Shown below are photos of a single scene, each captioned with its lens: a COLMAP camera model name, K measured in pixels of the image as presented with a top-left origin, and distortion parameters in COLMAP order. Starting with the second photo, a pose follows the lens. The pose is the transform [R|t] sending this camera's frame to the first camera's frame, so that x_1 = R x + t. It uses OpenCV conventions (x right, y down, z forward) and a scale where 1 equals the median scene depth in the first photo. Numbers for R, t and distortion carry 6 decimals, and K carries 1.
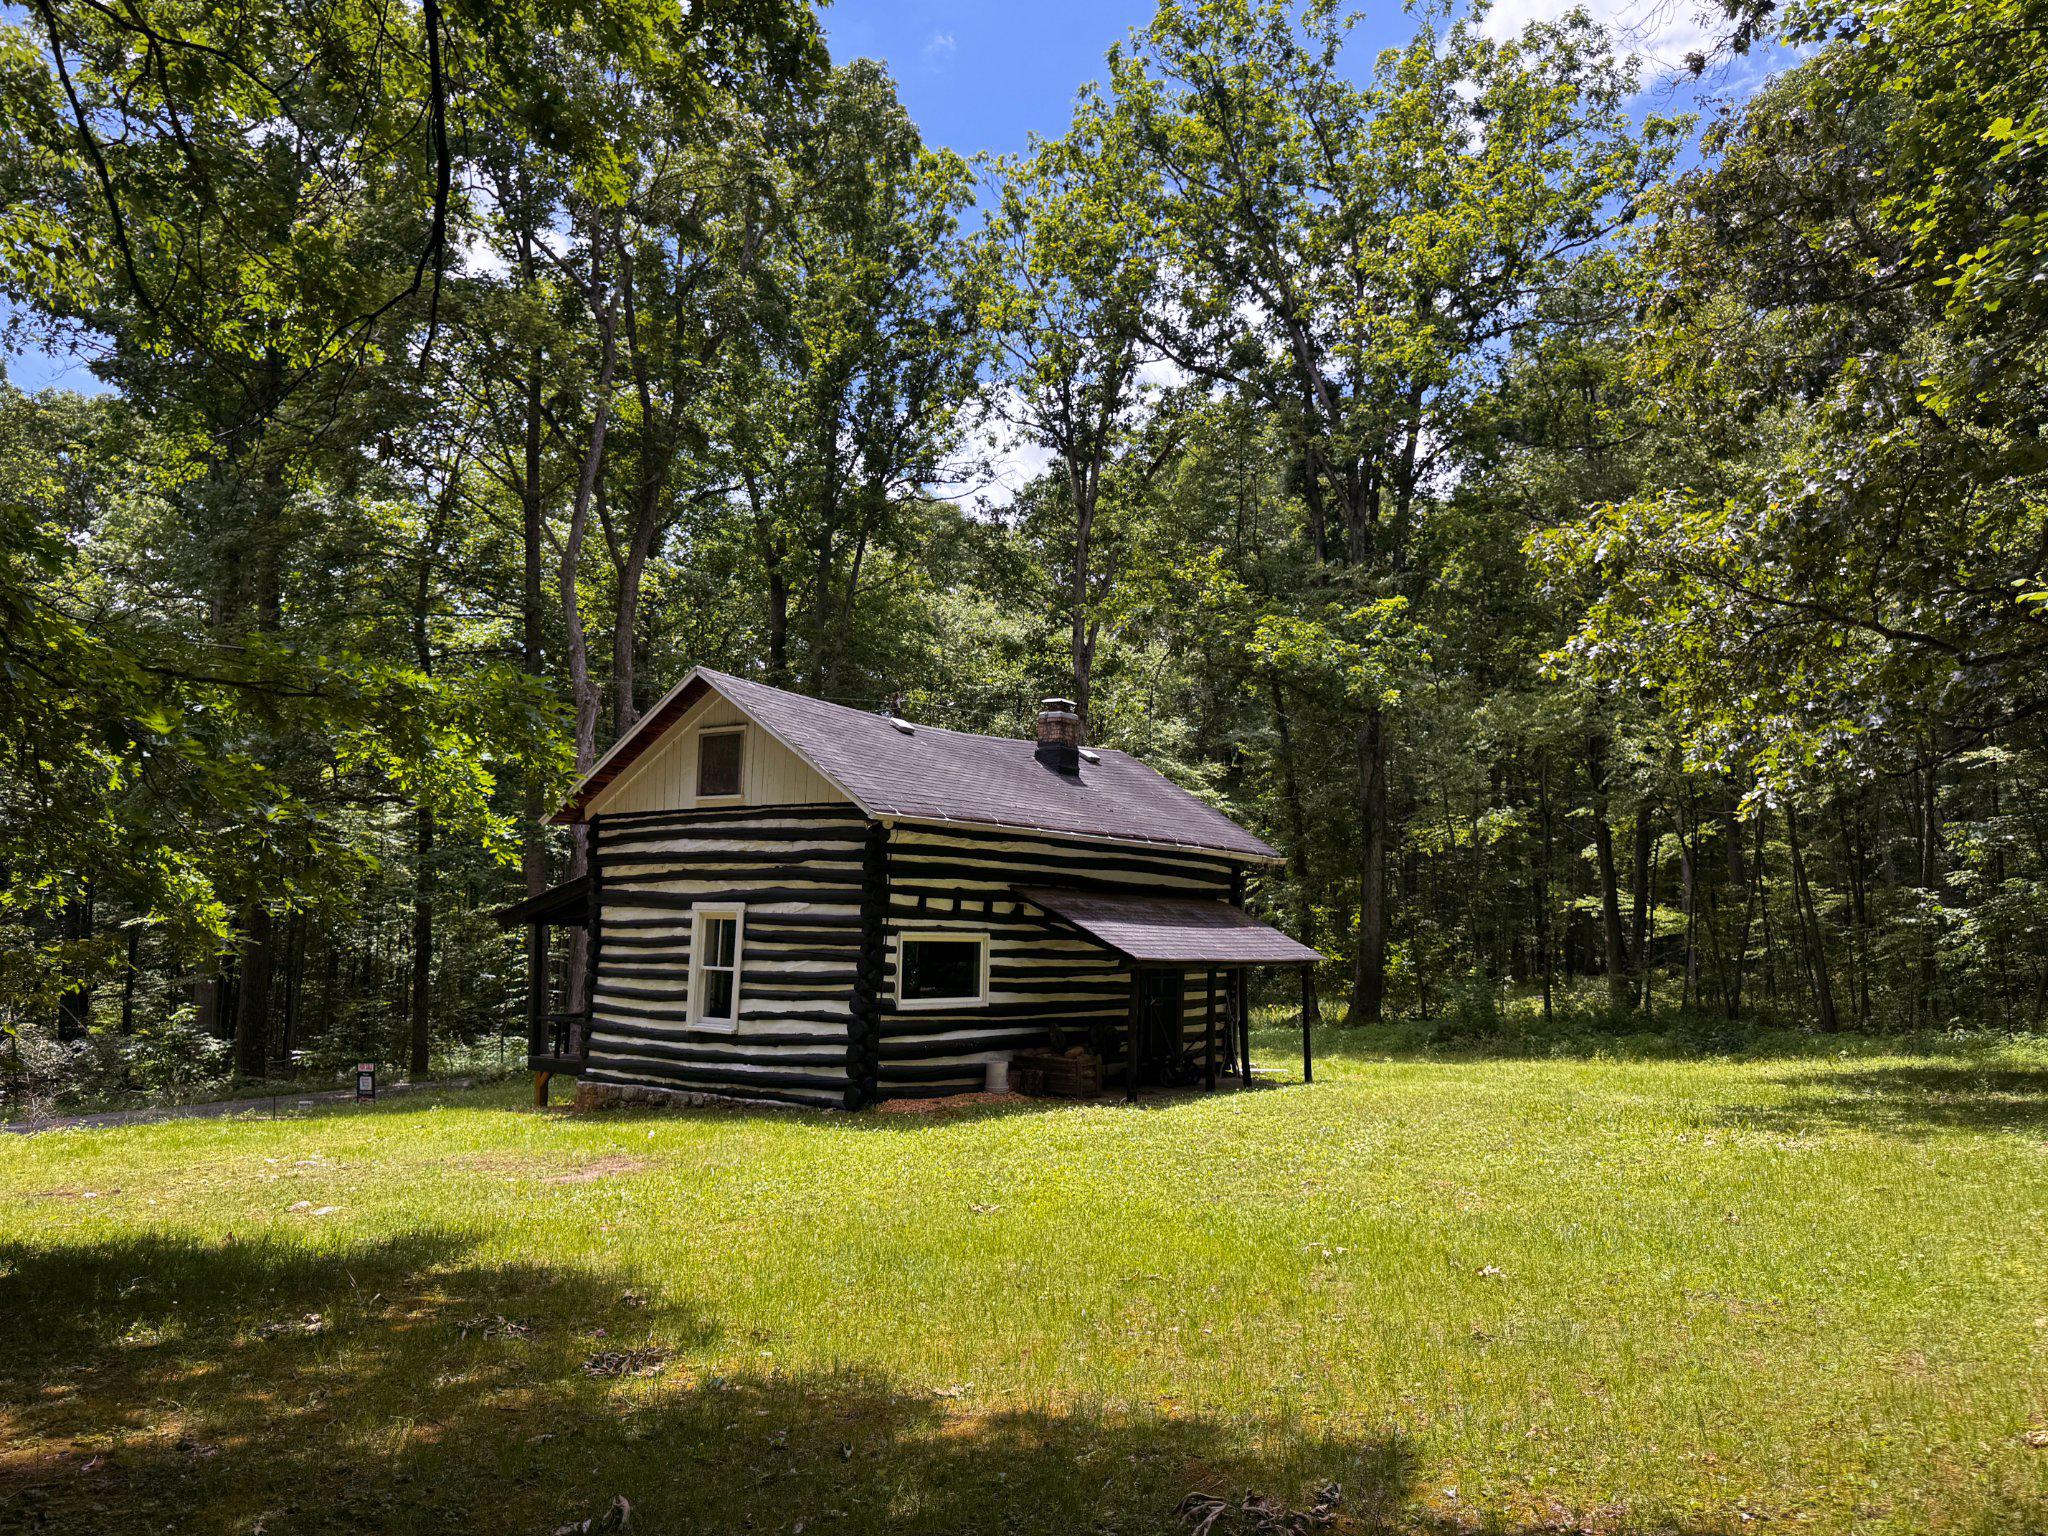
lens RADIAL K [[1574.7, 0, 1018.2], [0, 1574.7, 772.3], [0, 0, 1]] dist [0.157981, -0.236639]
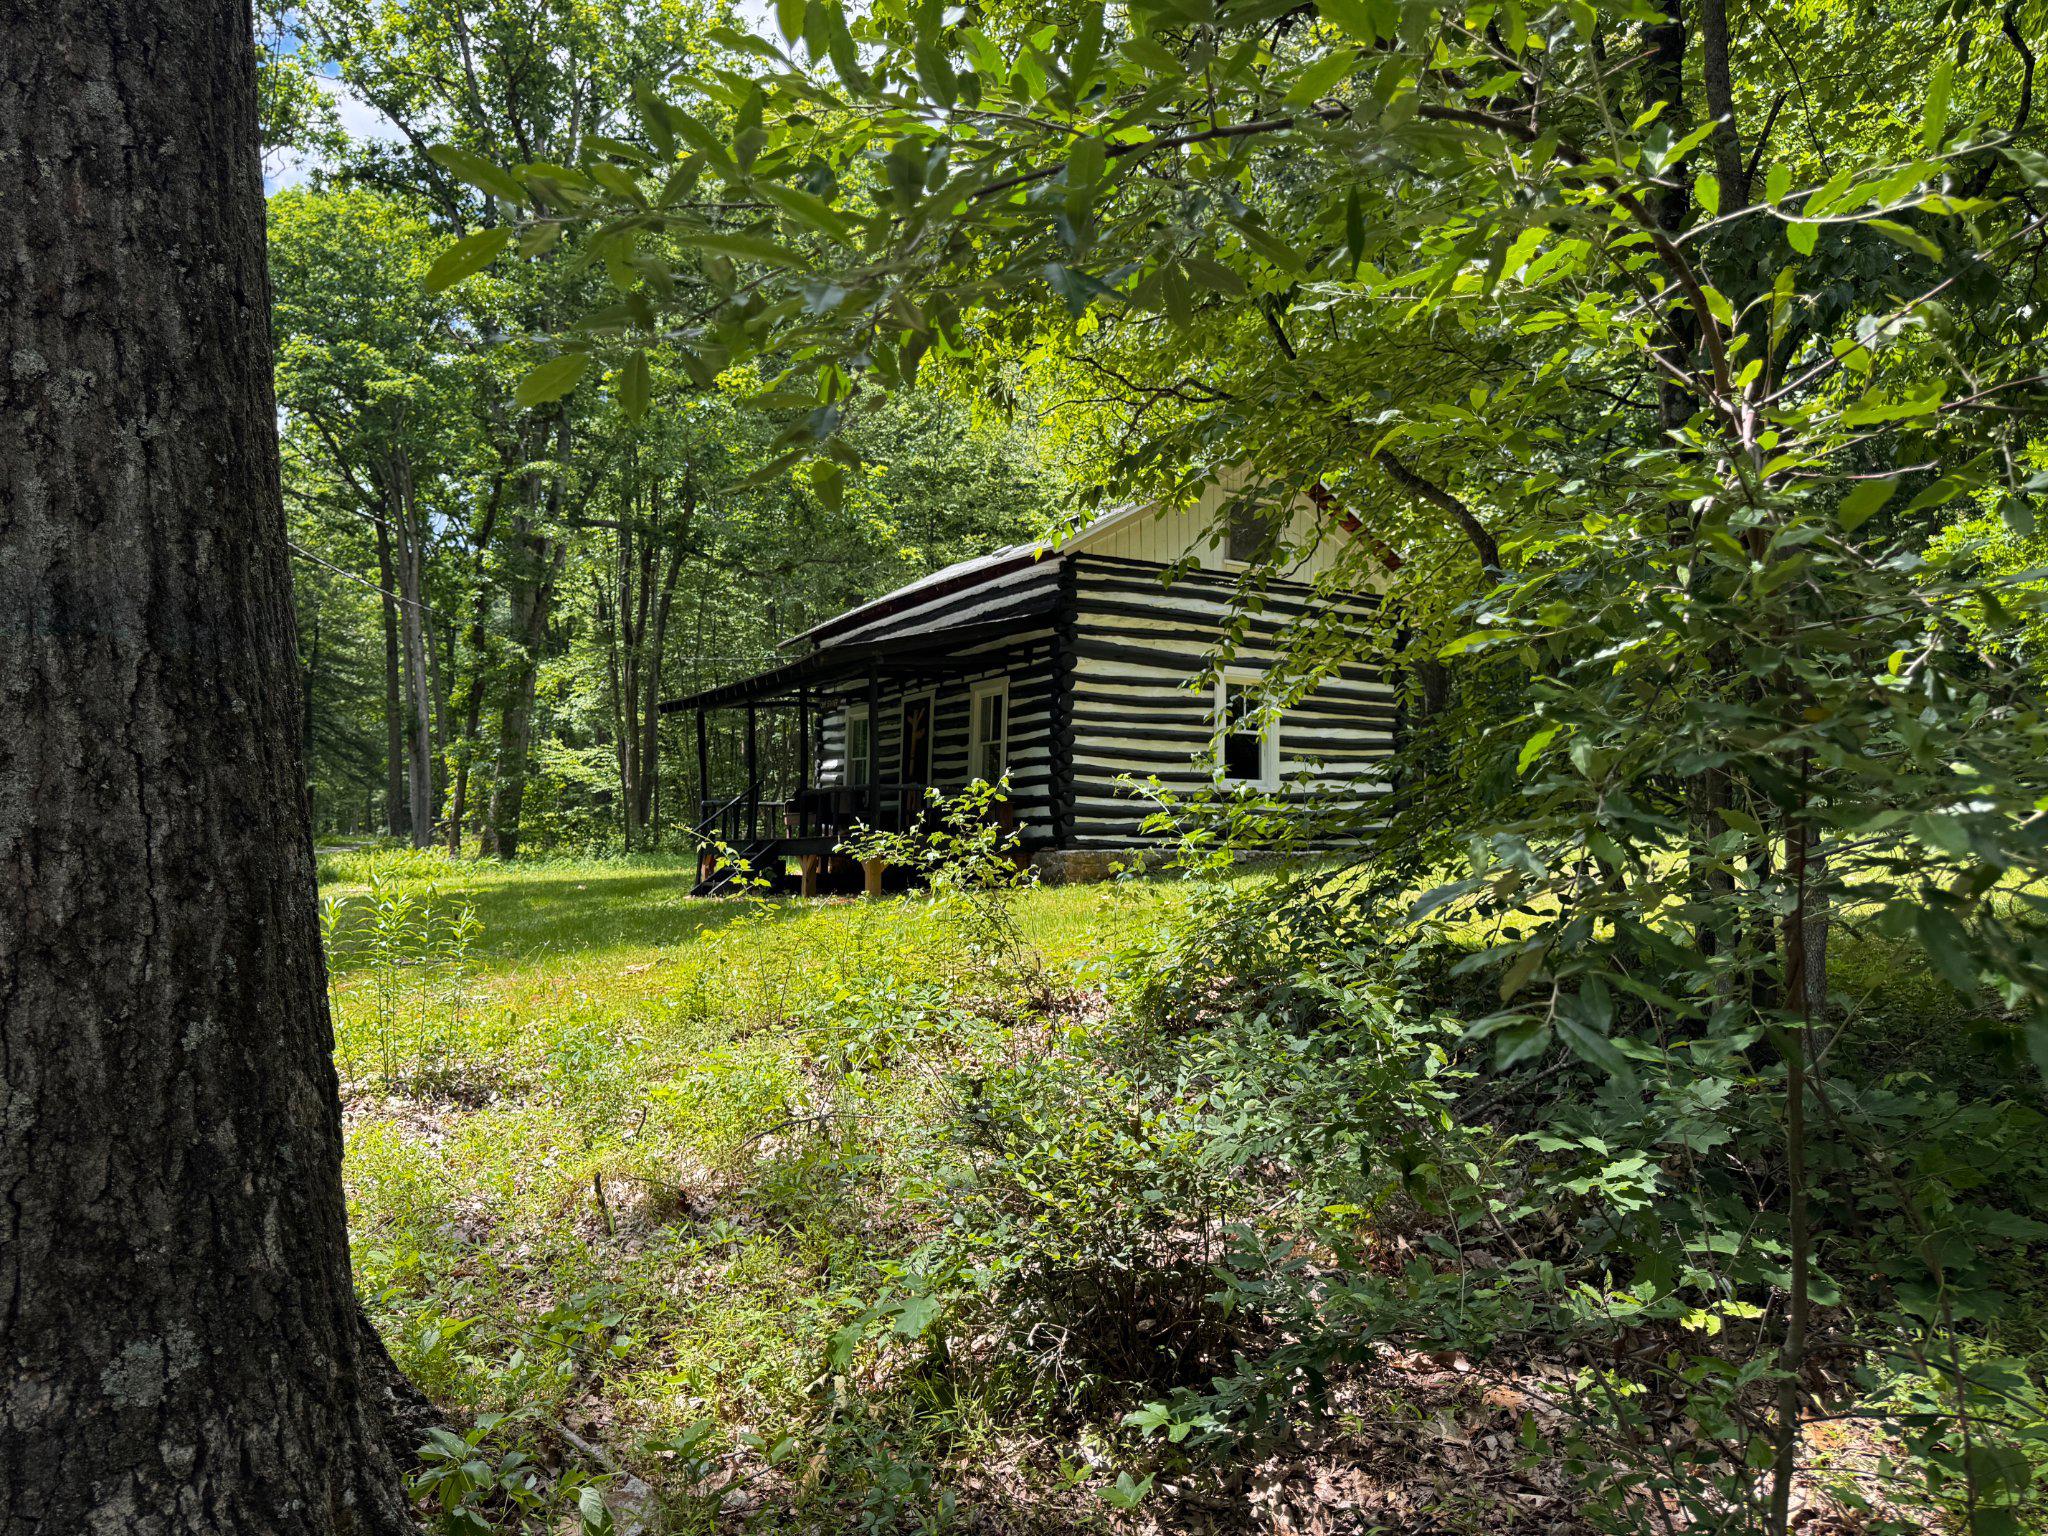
lens RADIAL K [[1458.8, 0, 1024.0], [0, 1458.8, 768.0], [0, 0, 1]] dist [0.068213, -0.165907]
pose [[0.316761, 0.030928, 0.948001, -0.932449], [-0.110274, 0.993891, 0.004422, 0.130499], [-0.942073, -0.105941, 0.318237, 0.683888]]
